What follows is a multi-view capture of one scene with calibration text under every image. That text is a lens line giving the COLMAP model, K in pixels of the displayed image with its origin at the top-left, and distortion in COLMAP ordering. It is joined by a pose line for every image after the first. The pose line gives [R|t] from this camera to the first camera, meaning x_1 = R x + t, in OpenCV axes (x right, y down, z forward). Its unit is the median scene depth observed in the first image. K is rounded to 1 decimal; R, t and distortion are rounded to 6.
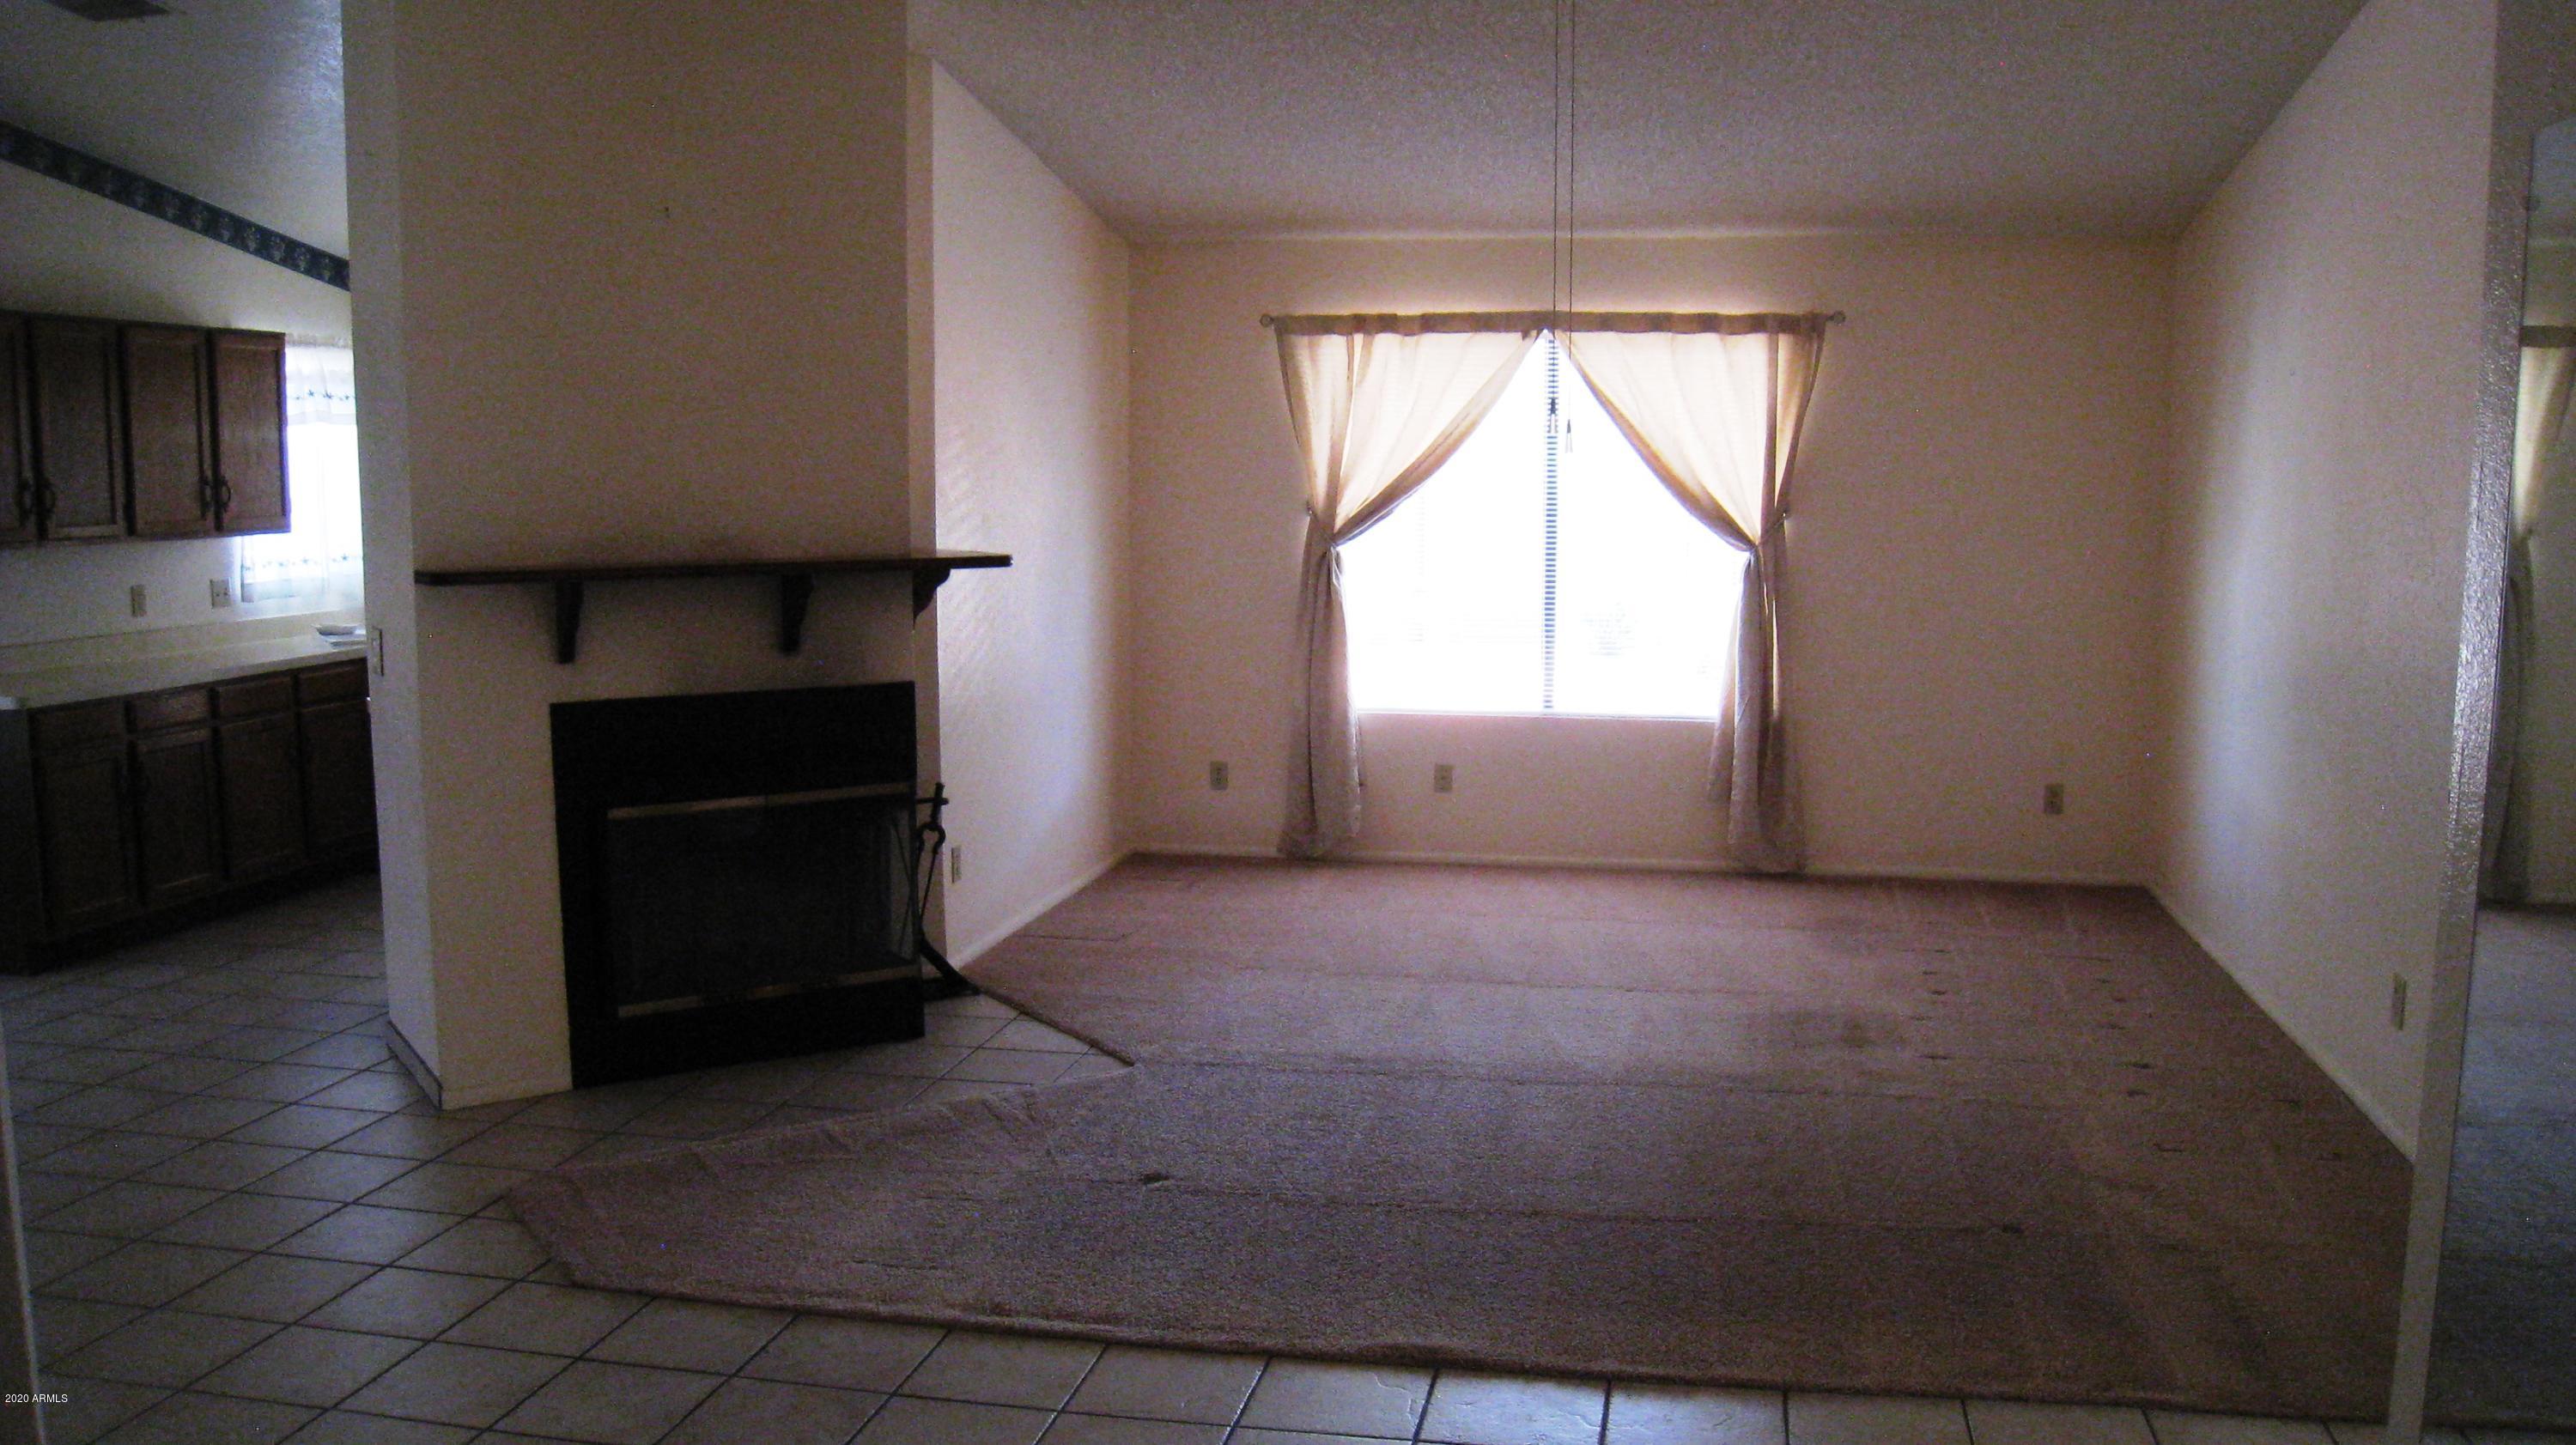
lens RADIAL K [[2102.3, 0, 1288.0], [0, 2102.3, 722.5], [0, 0, 1]] dist [-0.145598, 0.091219]
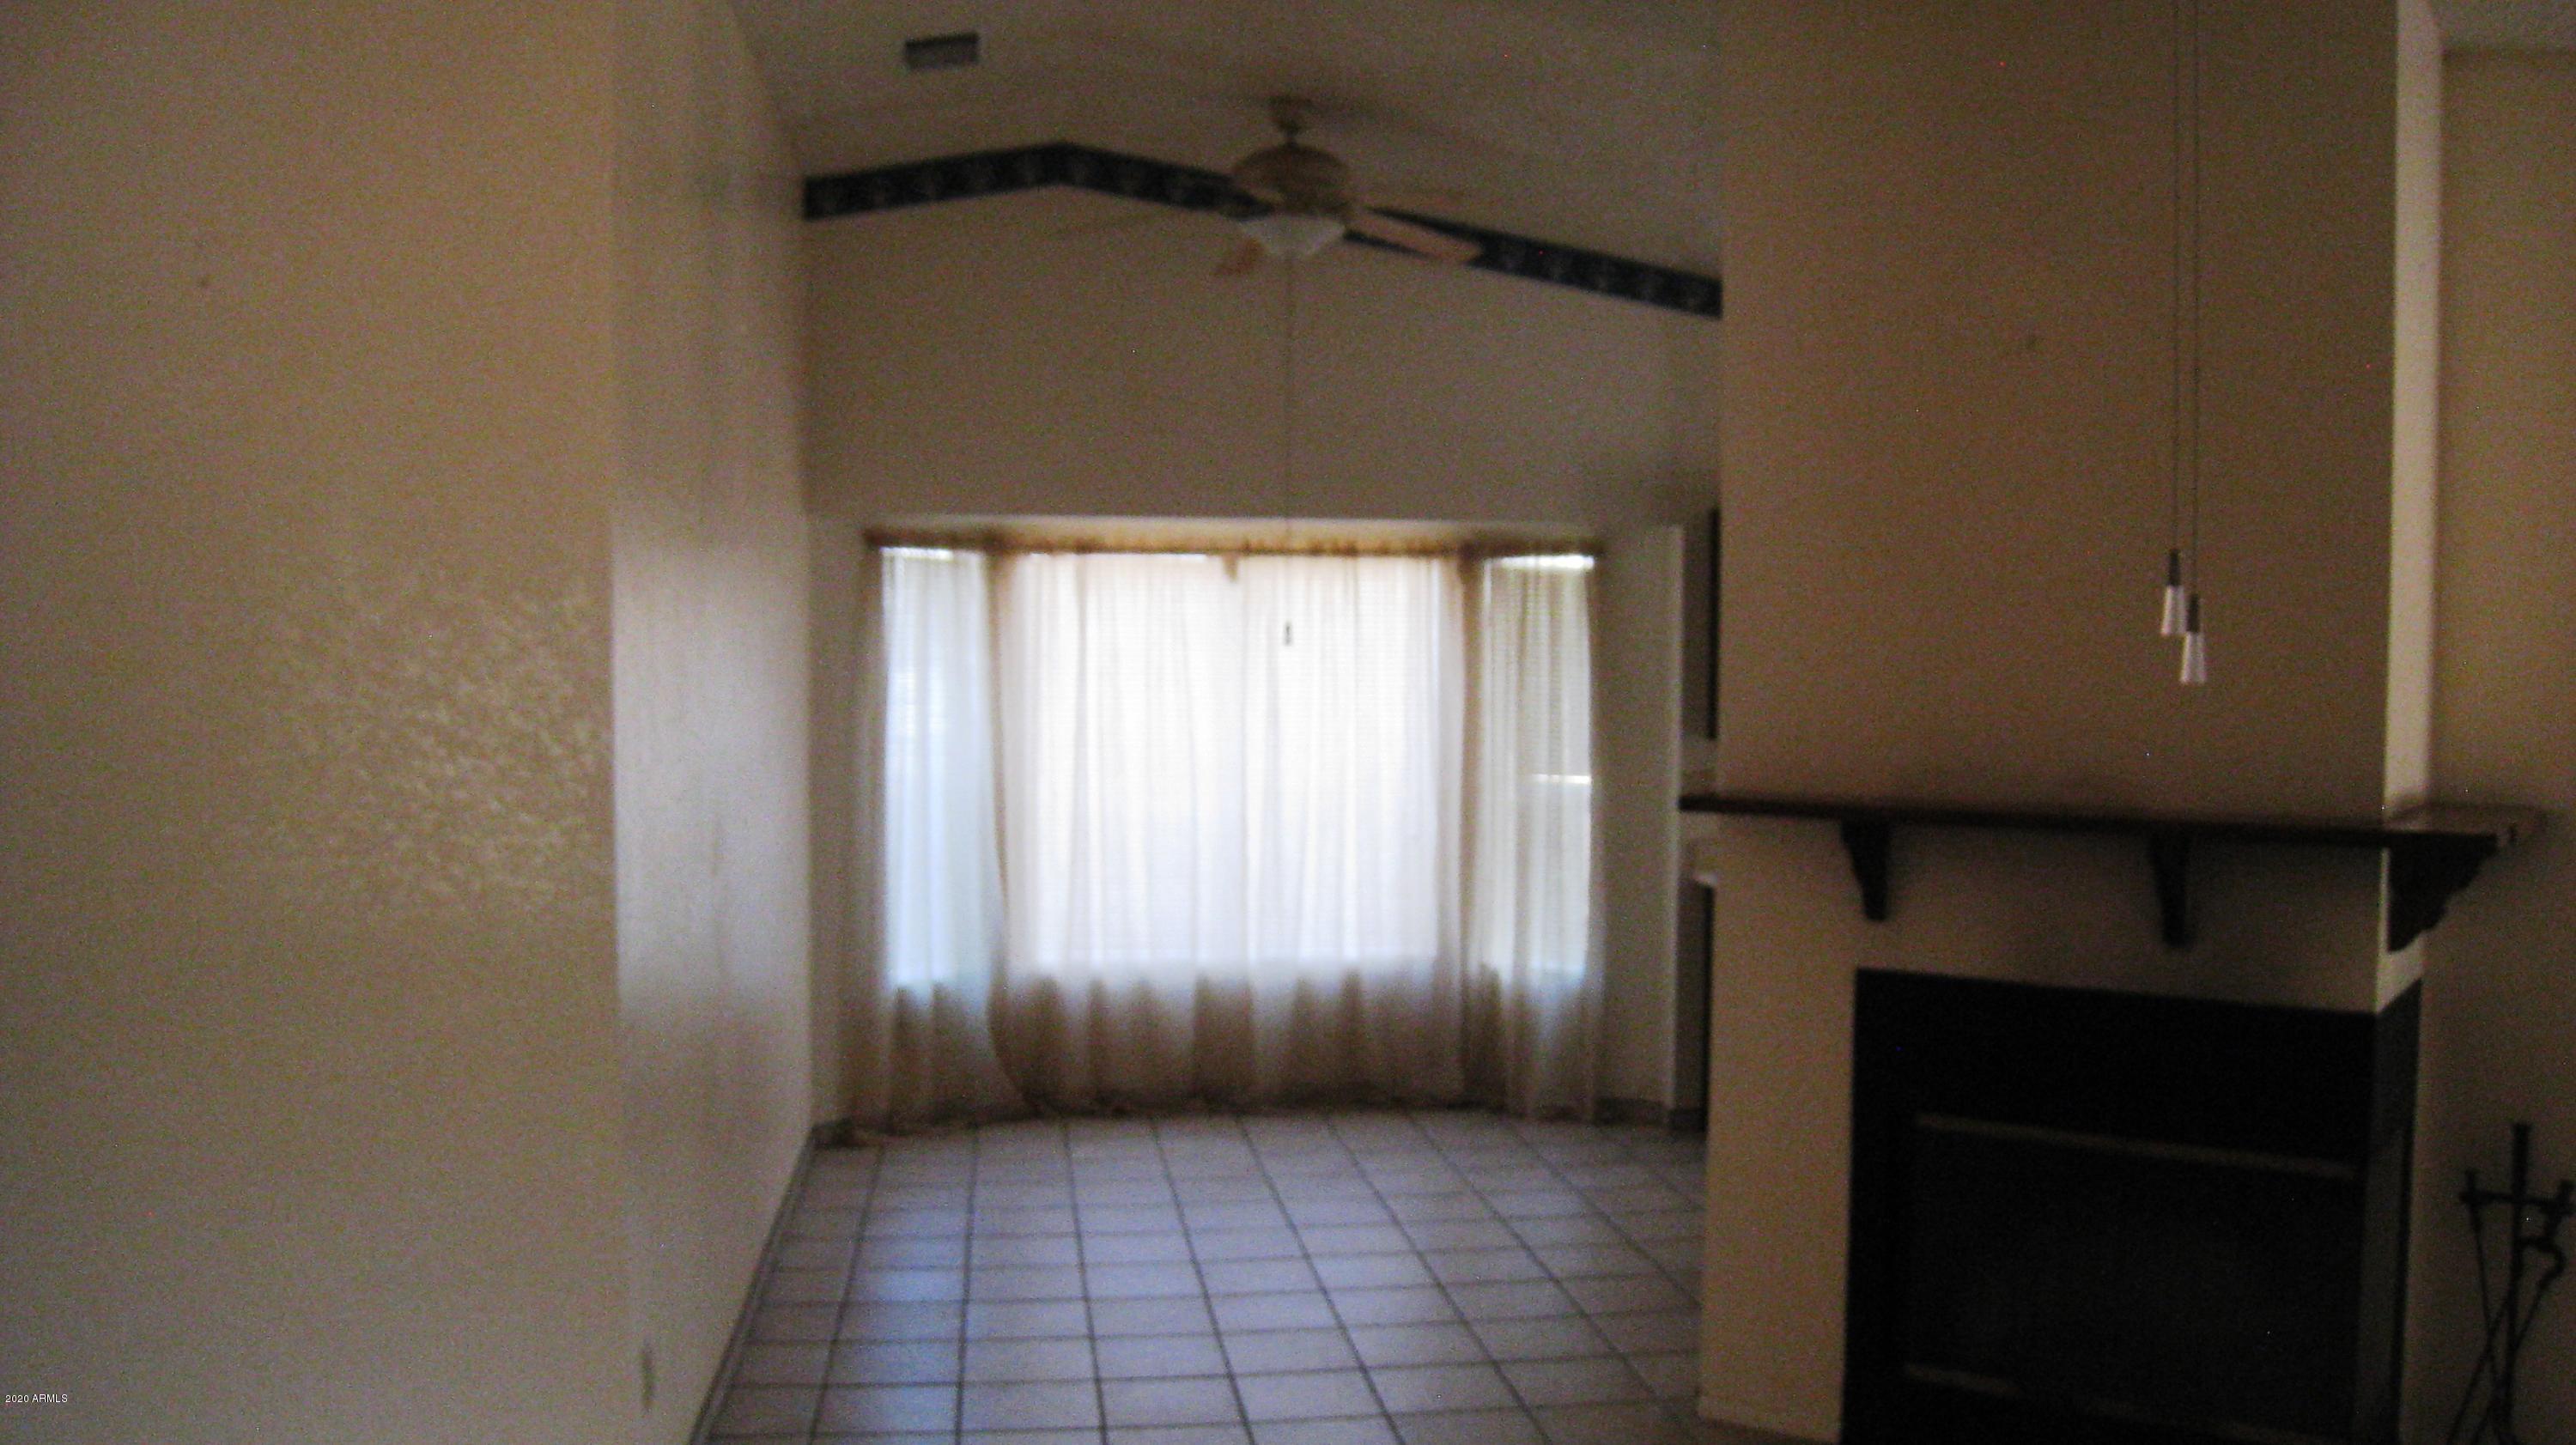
lens RADIAL K [[2102.3, 0, 1288.0], [0, 2102.3, 722.5], [0, 0, 1]] dist [-0.145598, 0.091219]
pose [[0.330048, 0.034882, -0.943319, 0.323635], [-0.113857, 0.993492, -0.003099, -0.074775], [0.937073, 0.108426, 0.331872, 0.497096]]
